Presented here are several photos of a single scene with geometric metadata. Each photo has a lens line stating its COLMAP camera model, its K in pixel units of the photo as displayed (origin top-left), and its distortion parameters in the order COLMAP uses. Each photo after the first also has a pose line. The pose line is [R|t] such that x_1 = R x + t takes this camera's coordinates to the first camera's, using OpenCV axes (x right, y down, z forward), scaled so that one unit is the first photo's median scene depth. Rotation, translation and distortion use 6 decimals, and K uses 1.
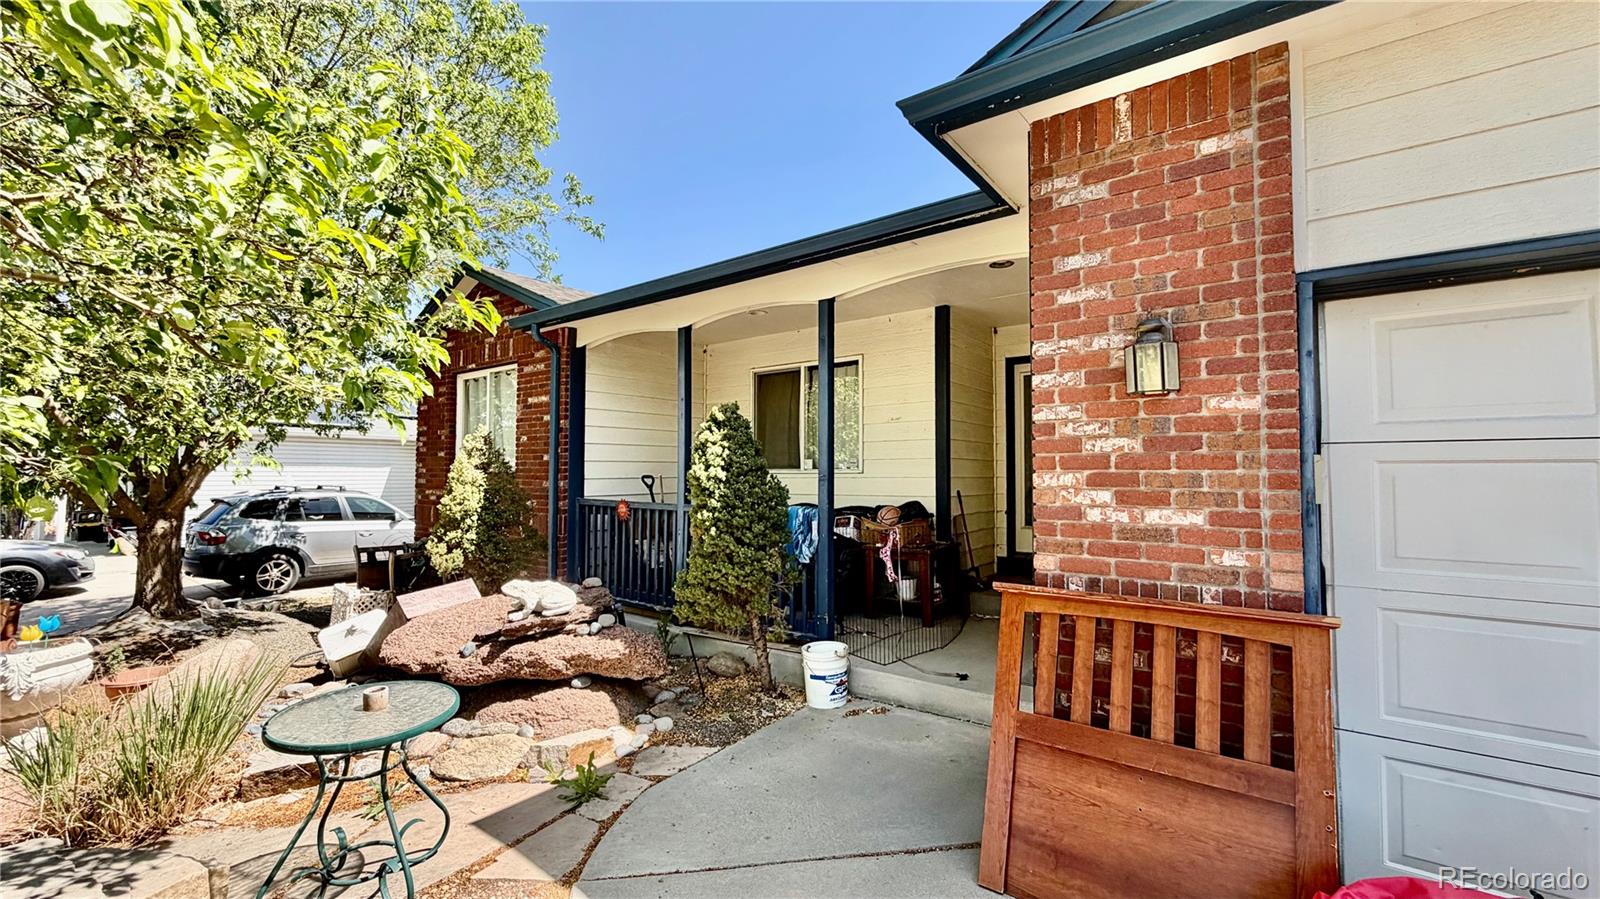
lens RADIAL K [[639.9, 0, 800.0], [0, 639.9, 449.5], [0, 0, 1]] dist [-0.001291, 0.000211]
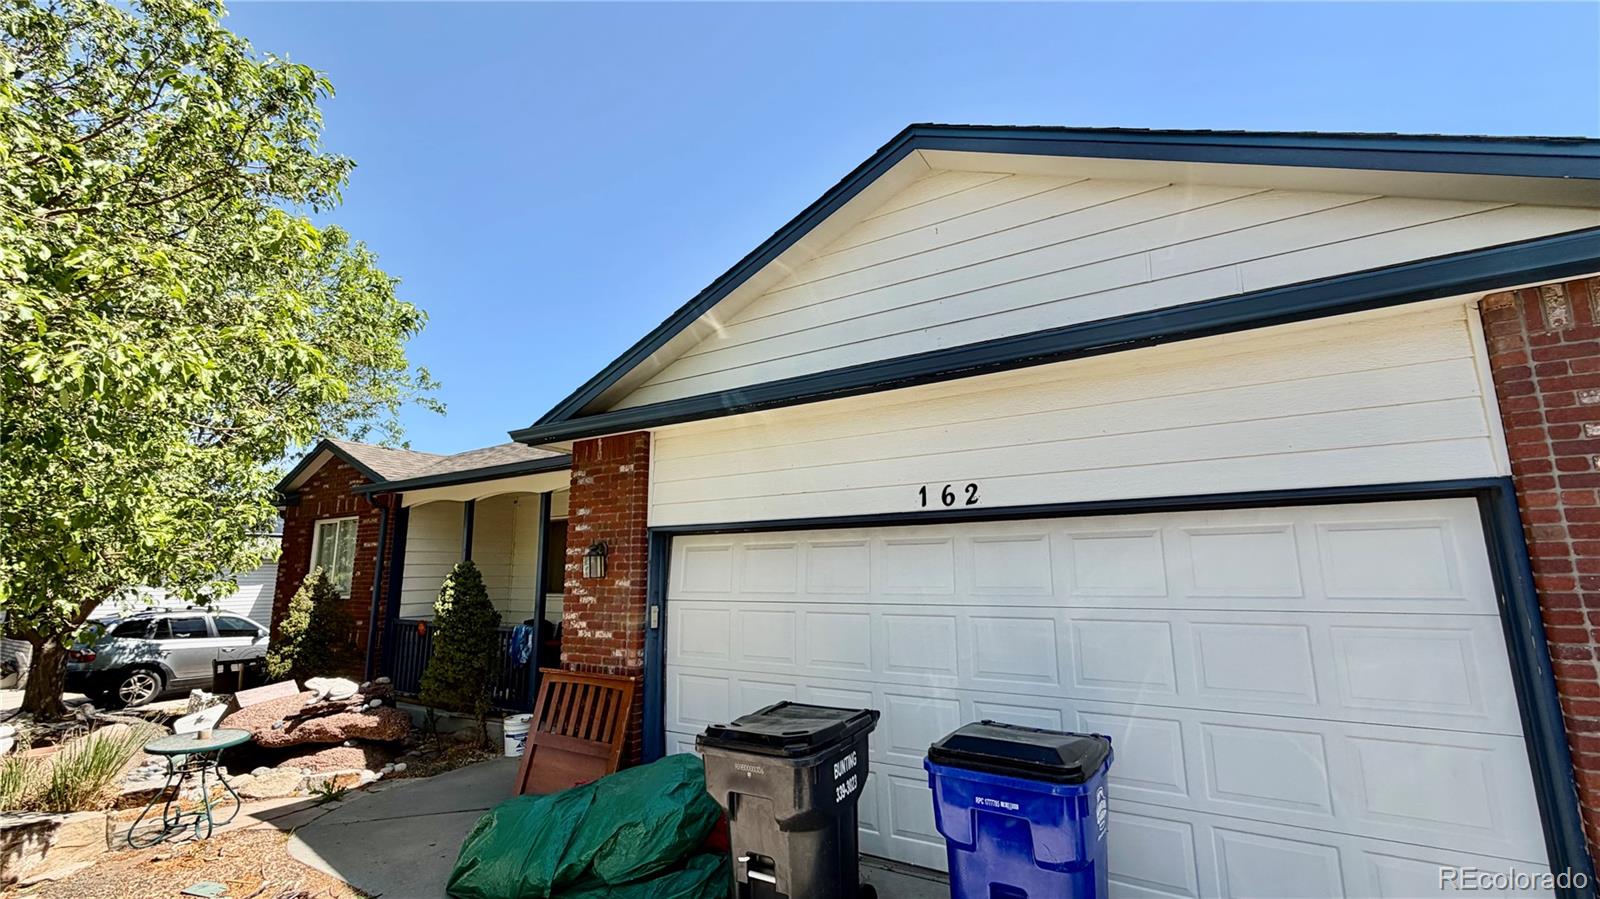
lens RADIAL K [[665.3, 0, 800.0], [0, 665.3, 449.5], [0, 0, 1]] dist [0.000563, 0.000972]
pose [[0.996200, 0.005041, 0.086951, 0.594323], [0.007568, 0.989538, -0.144074, -0.106471], [-0.086768, 0.144185, 0.985739, -0.795192]]
